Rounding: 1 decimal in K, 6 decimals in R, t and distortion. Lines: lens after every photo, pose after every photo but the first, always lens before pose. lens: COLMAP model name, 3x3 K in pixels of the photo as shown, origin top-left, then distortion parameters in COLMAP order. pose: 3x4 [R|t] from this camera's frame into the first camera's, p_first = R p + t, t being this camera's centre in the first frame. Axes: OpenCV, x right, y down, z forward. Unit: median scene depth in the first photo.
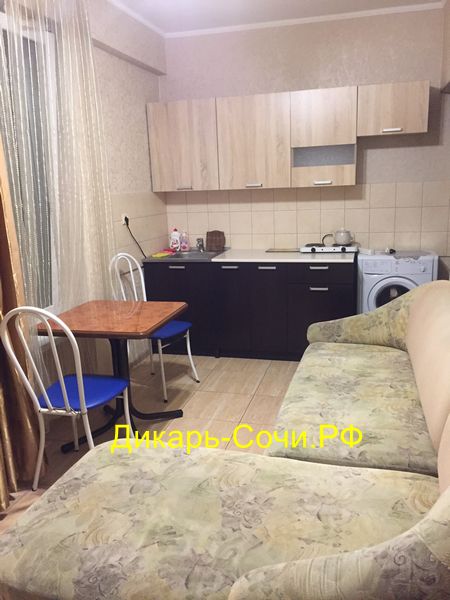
lens RADIAL K [[514.6, 0, 224.8], [0, 514.6, 298.9], [0, 0, 1]] dist [0.072875, -0.089972]
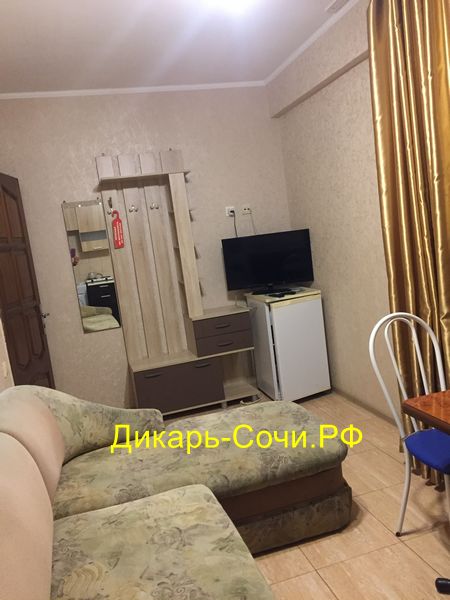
lens RADIAL K [[514.6, 0, 224.4], [0, 514.6, 299.9], [0, 0, 1]] dist [0.072875, -0.089972]
pose [[-0.839831, 0.211437, -0.499978, 0.473050], [0.041897, 0.943527, 0.328636, -0.386894], [0.541228, 0.255051, -0.801262, 1.658670]]
